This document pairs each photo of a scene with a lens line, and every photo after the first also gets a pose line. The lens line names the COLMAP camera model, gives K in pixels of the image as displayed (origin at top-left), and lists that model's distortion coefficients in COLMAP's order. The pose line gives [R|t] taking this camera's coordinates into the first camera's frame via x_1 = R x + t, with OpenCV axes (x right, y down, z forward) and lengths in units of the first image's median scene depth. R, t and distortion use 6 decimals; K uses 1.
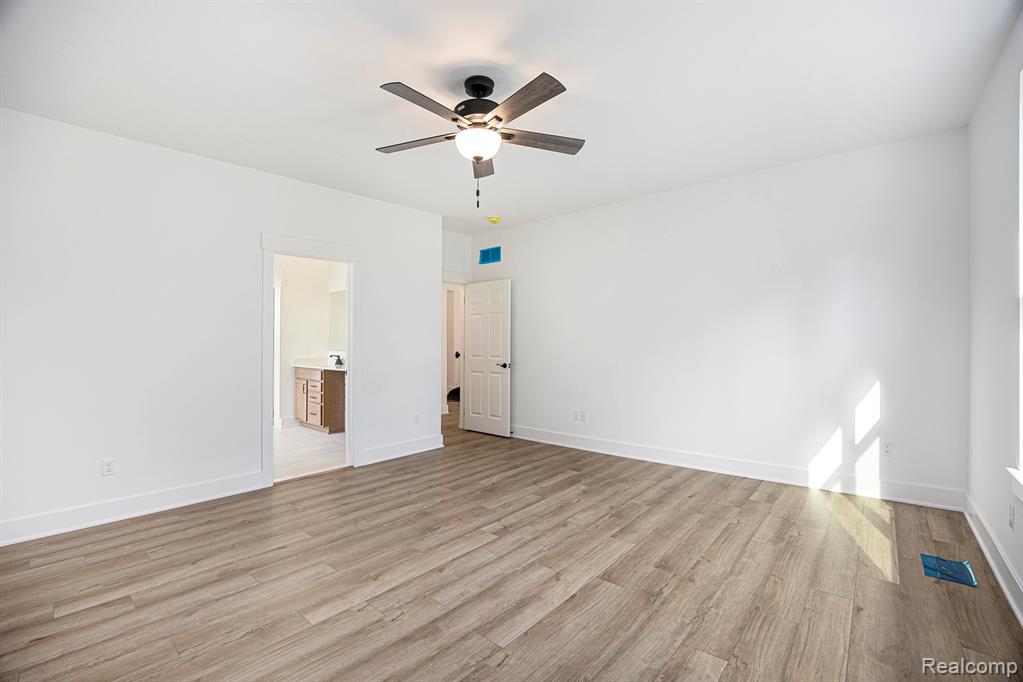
lens RADIAL K [[475.7, 0, 514.0], [0, 475.7, 344.0], [0, 0, 1]] dist [-0.055337, 0.000532]
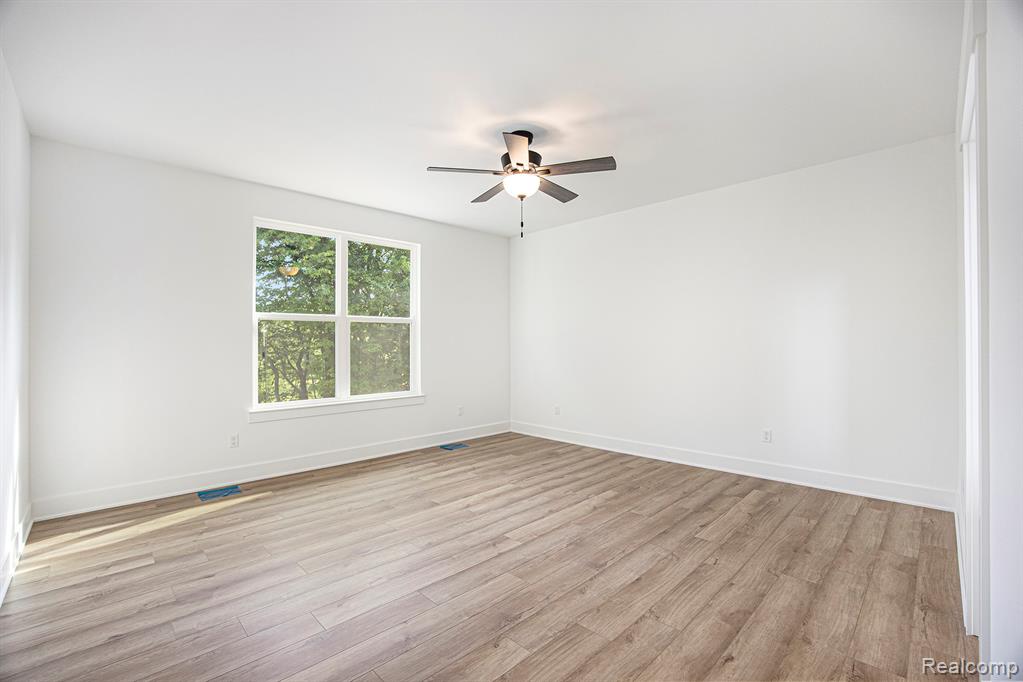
lens RADIAL K [[475.7, 0, 514.0], [0, 475.7, 344.0], [0, 0, 1]] dist [-0.055337, 0.000532]
pose [[-0.996767, 0.016486, 0.078642, -0.146638], [0.016402, 0.999864, -0.001707, 0.004512], [-0.078659, -0.000411, -0.996901, 2.086568]]
